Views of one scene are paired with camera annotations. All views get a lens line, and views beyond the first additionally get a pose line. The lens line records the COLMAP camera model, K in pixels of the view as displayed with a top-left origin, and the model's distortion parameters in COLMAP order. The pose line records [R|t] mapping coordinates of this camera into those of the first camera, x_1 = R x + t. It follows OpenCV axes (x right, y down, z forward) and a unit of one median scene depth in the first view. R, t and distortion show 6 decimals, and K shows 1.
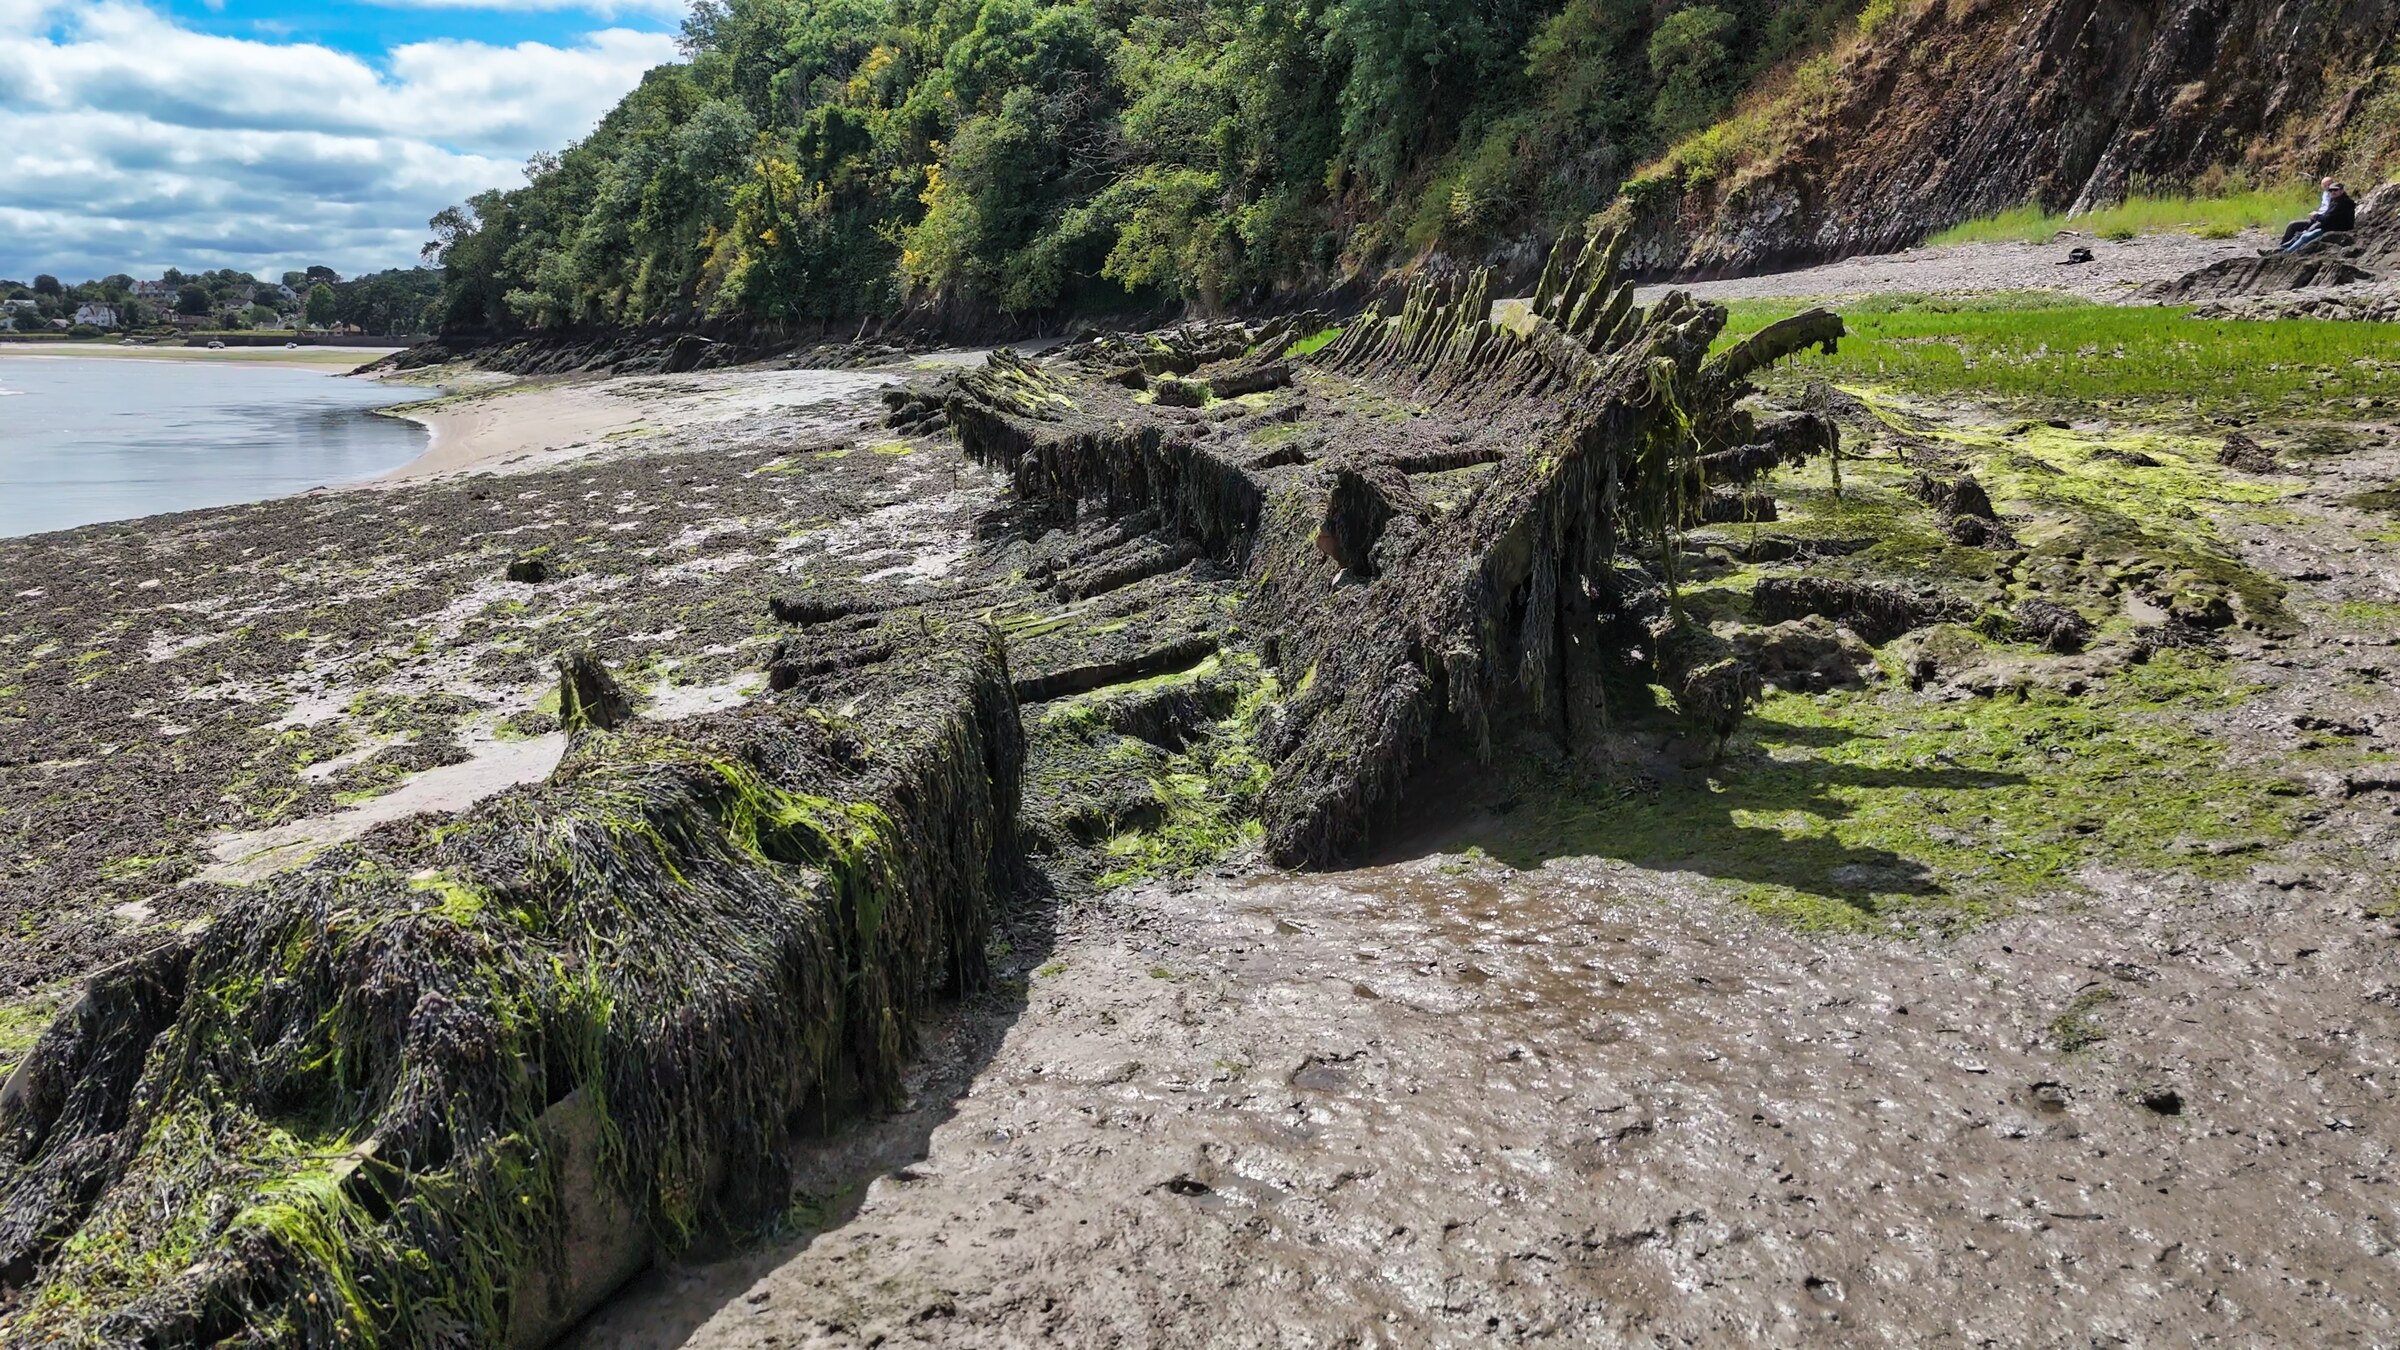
lens RADIAL K [[1773.5, 0, 1202.2], [0, 1773.5, 674.4], [0, 0, 1]] dist [0.077641, -0.064359]
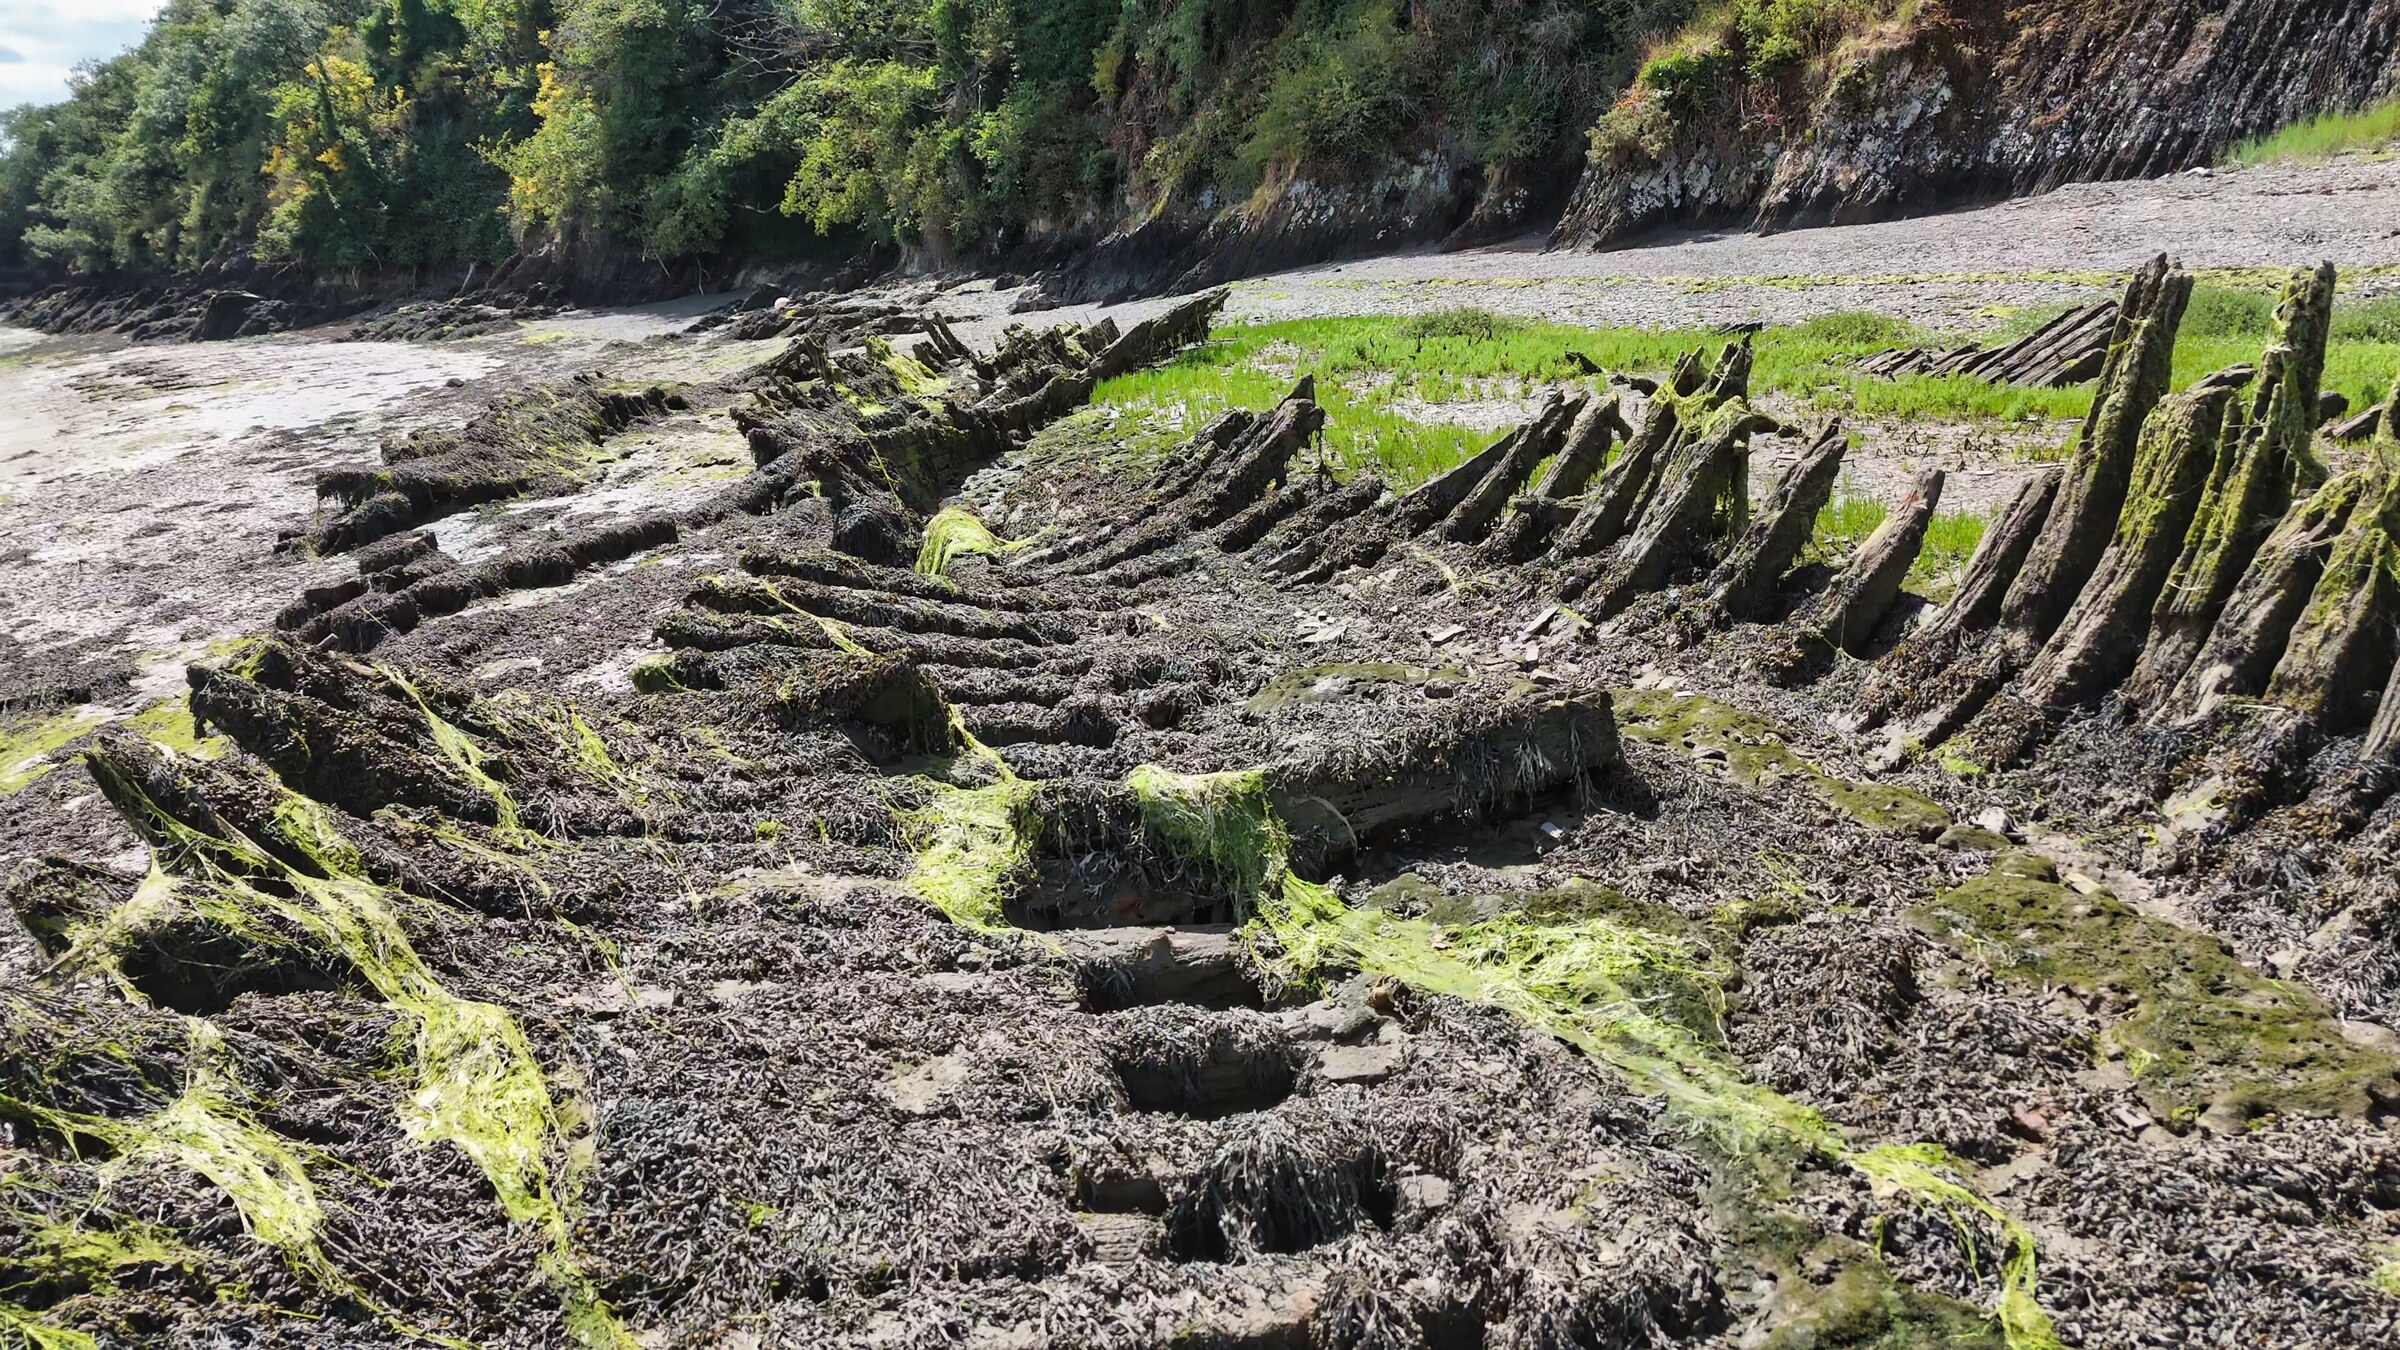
lens RADIAL K [[1773.5, 0, 1201.2], [0, 1773.5, 660.9], [0, 0, 1]] dist [0.077641, -0.064359]
pose [[0.986176, -0.047800, 0.158656, -0.011799], [0.042771, 0.998473, 0.034964, -0.059396], [-0.160085, -0.027694, 0.986715, 0.248577]]
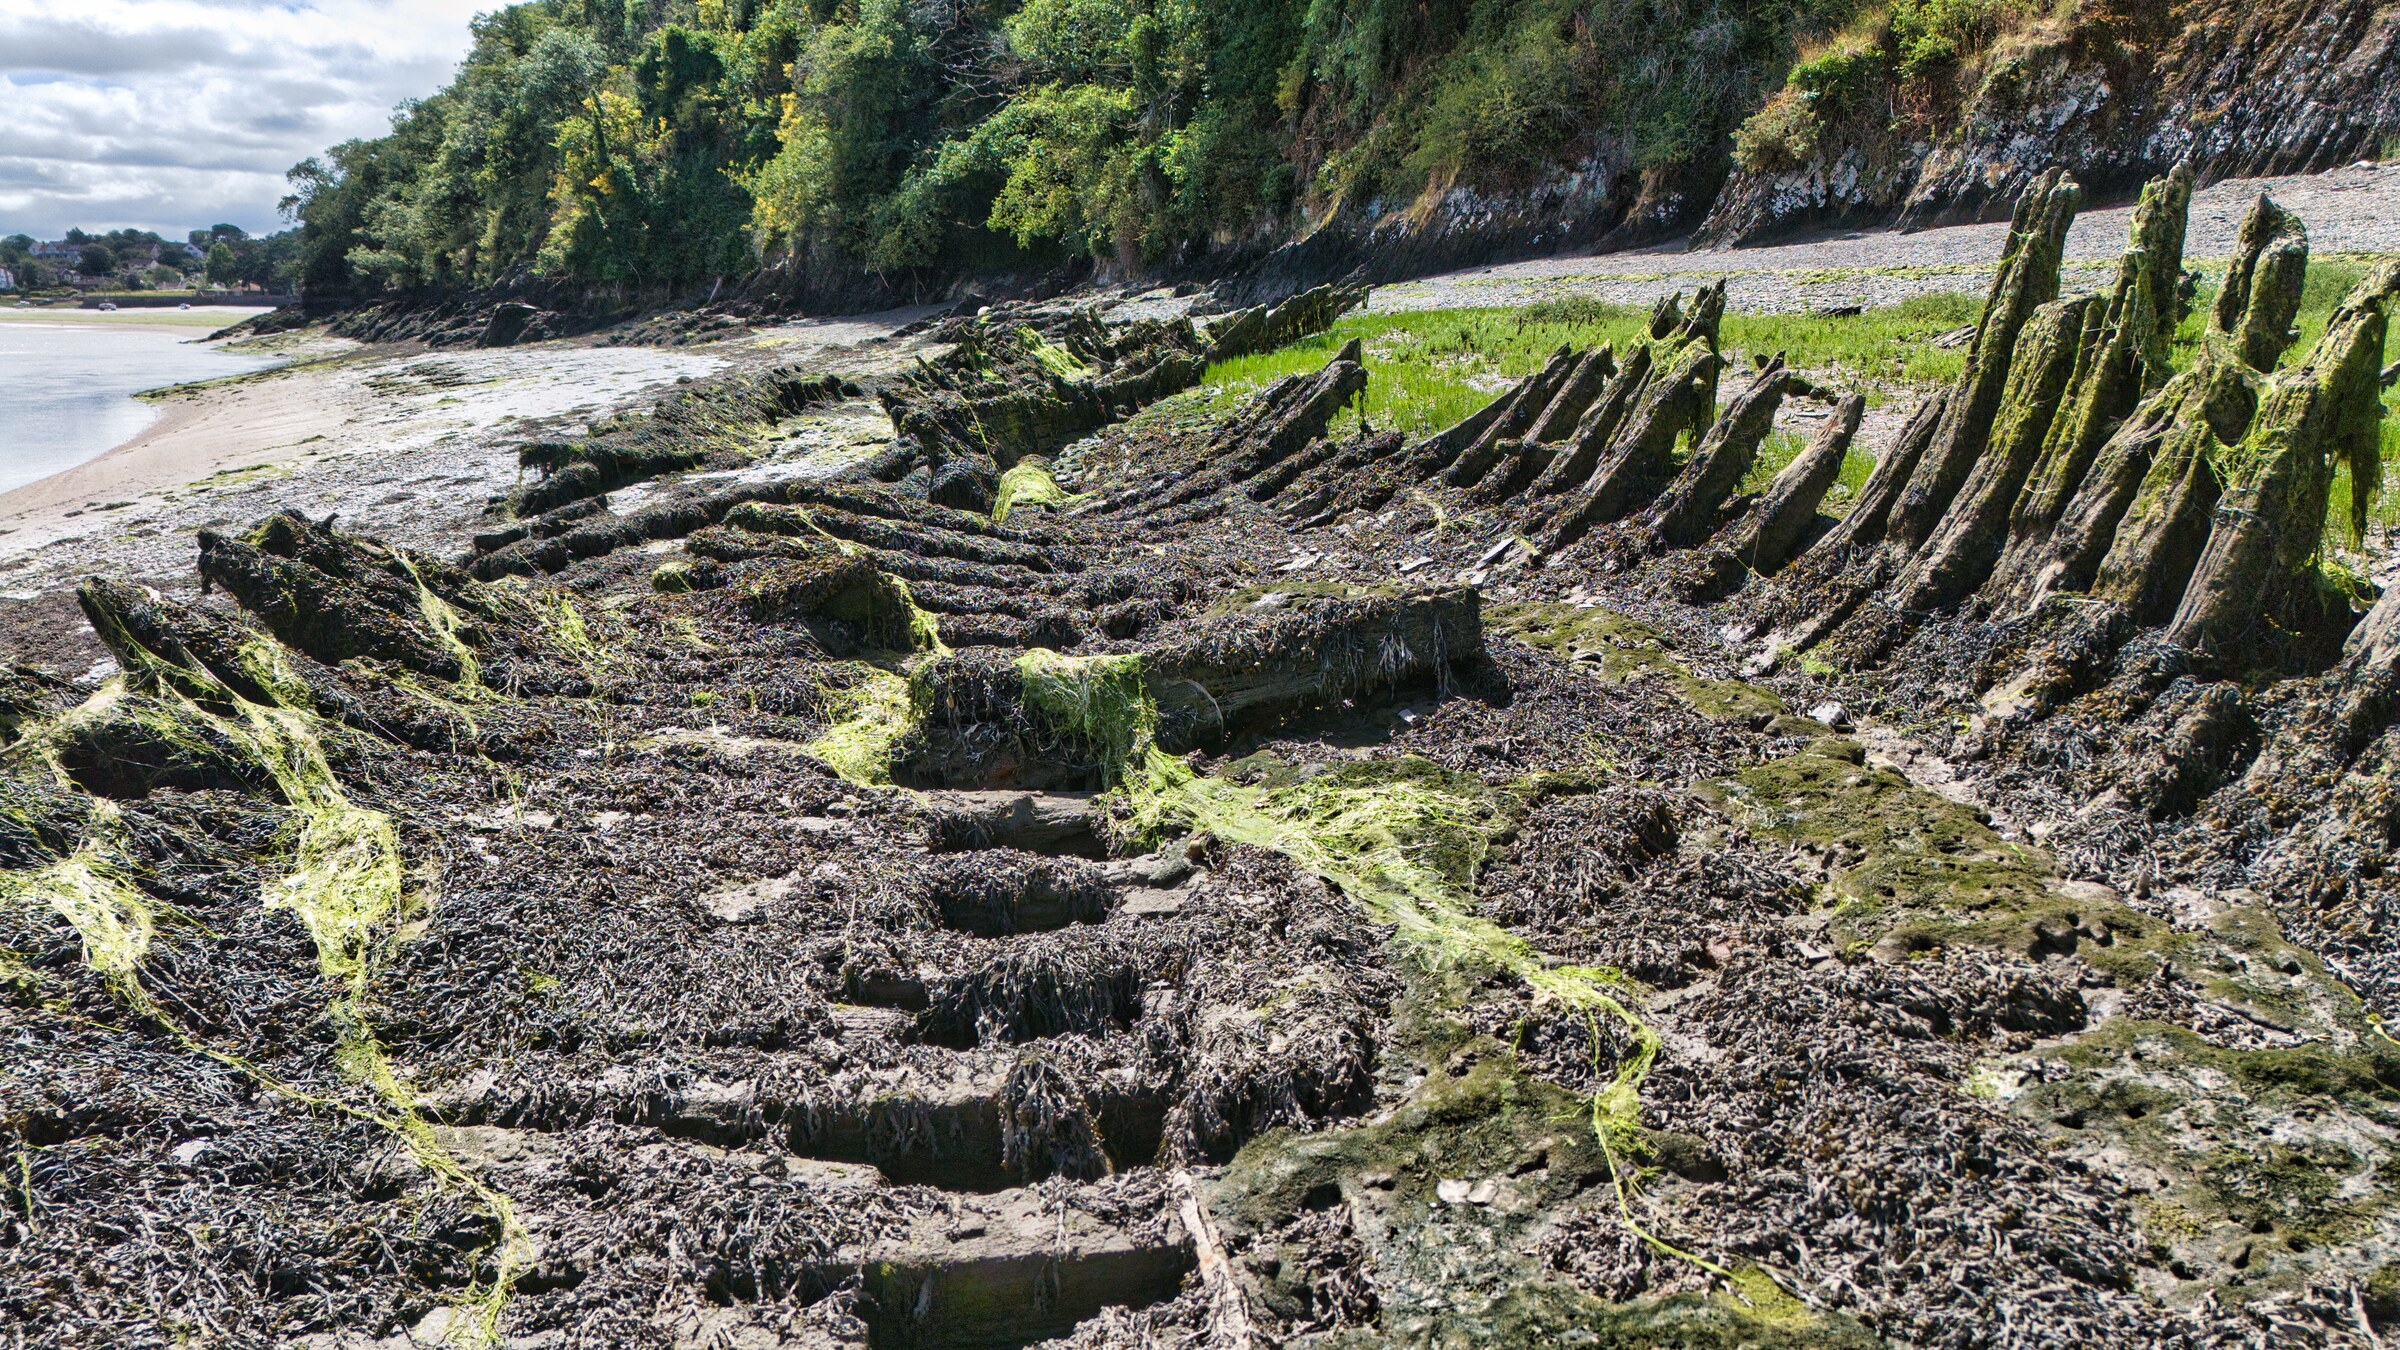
lens RADIAL K [[1691.5, 0, 1205.1], [0, 1691.5, 670.3], [0, 0, 1]] dist [0.071361, -0.052973]
pose [[0.998725, -0.021030, 0.045899, 0.000610], [0.019419, 0.999189, 0.035267, -0.054384], [-0.046604, -0.034331, 0.998323, 0.245876]]
